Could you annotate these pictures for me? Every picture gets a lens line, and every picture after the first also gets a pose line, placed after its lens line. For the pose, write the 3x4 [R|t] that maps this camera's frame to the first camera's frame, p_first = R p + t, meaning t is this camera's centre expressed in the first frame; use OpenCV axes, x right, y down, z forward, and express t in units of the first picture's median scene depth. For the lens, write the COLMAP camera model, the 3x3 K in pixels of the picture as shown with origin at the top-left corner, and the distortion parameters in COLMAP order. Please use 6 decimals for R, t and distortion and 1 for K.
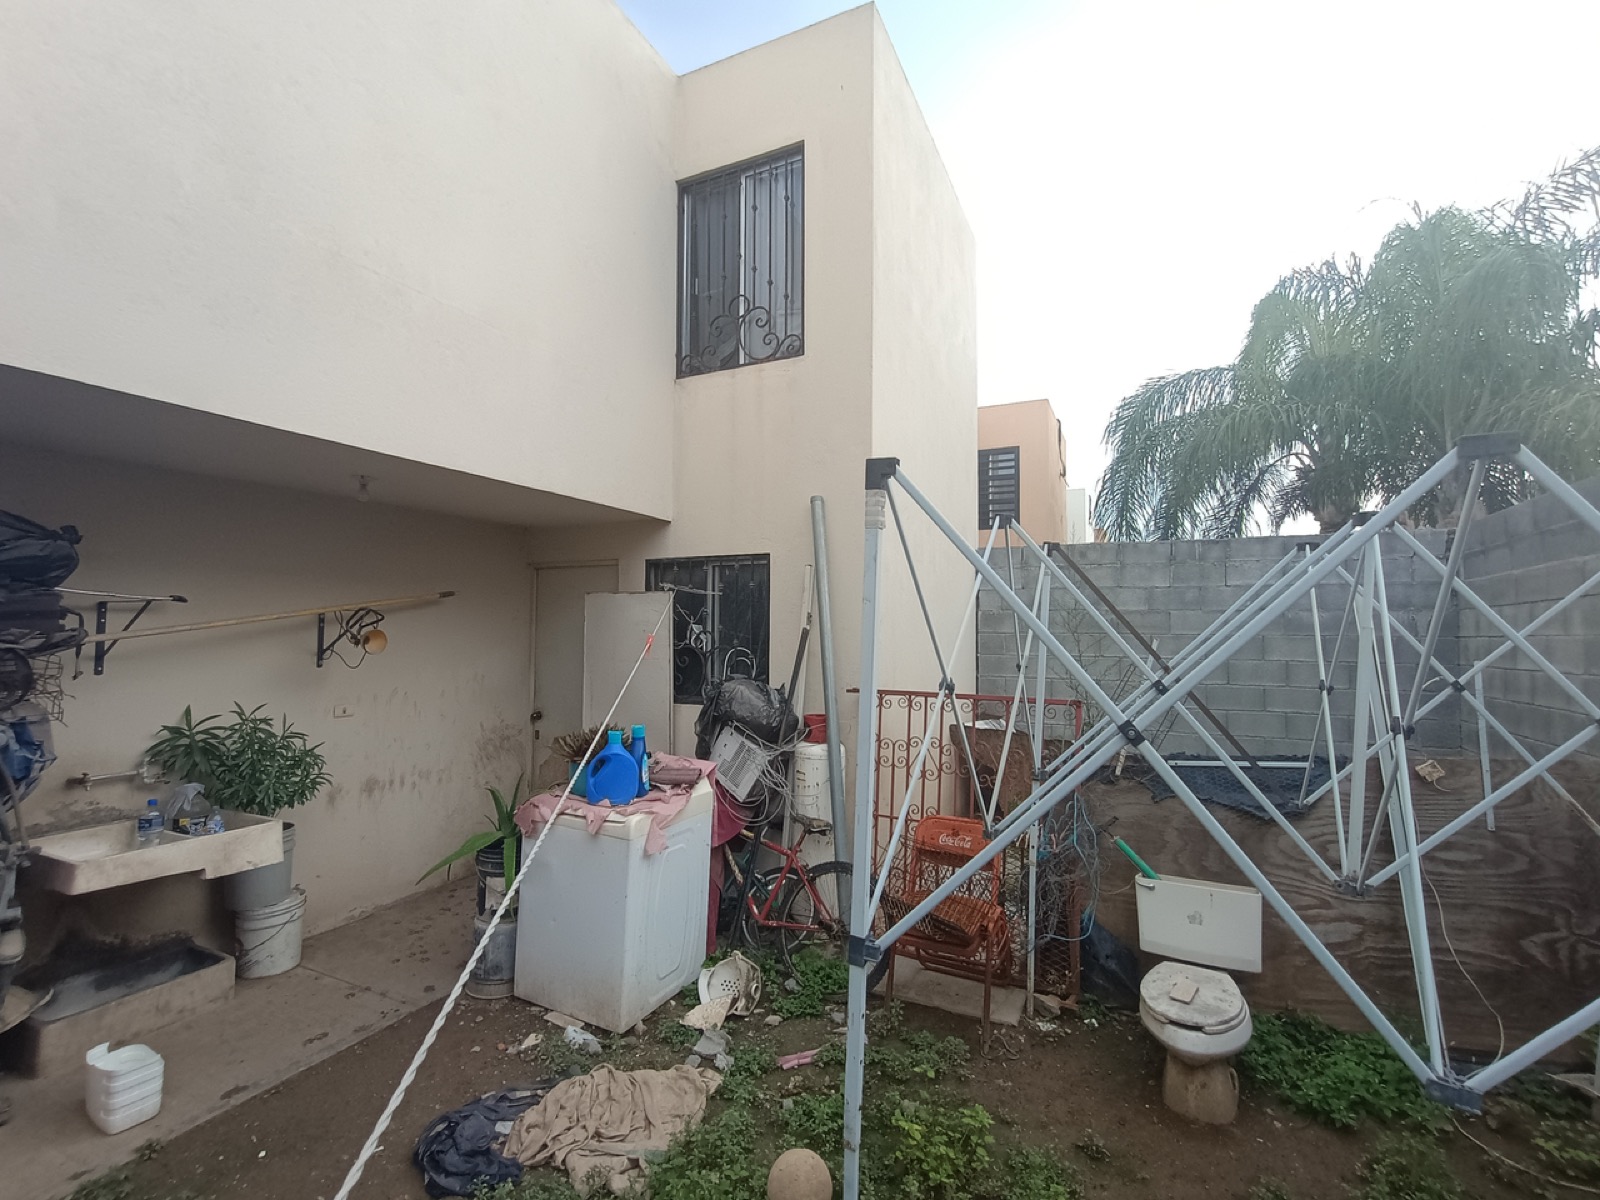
lens RADIAL K [[722.0, 0, 799.7], [0, 722.0, 599.3], [0, 0, 1]] dist [0.003462, -0.000138]
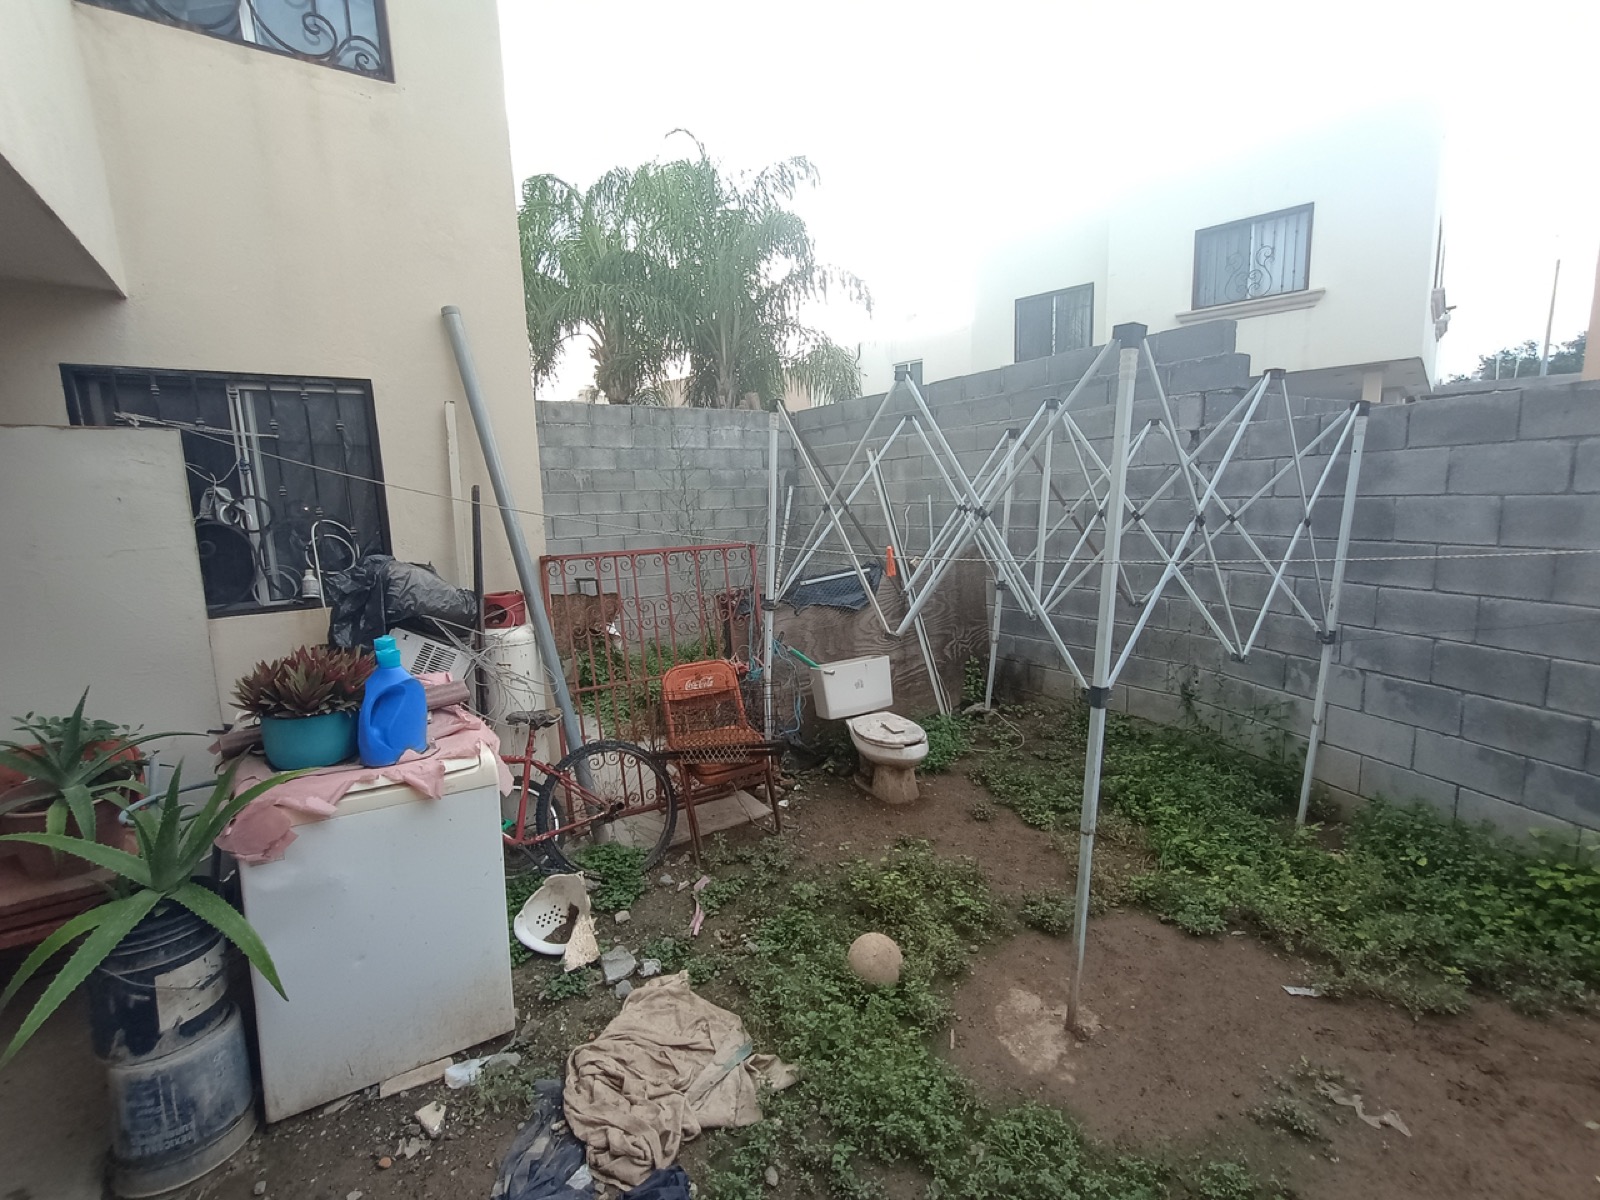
lens RADIAL K [[722.0, 0, 798.4], [0, 722.0, 602.1], [0, 0, 1]] dist [0.003462, -0.000138]
pose [[0.499096, -0.153922, 0.852767, -0.514246], [-0.003646, 0.983716, 0.179692, 0.022808], [-0.866539, -0.092793, 0.490408, 0.319918]]
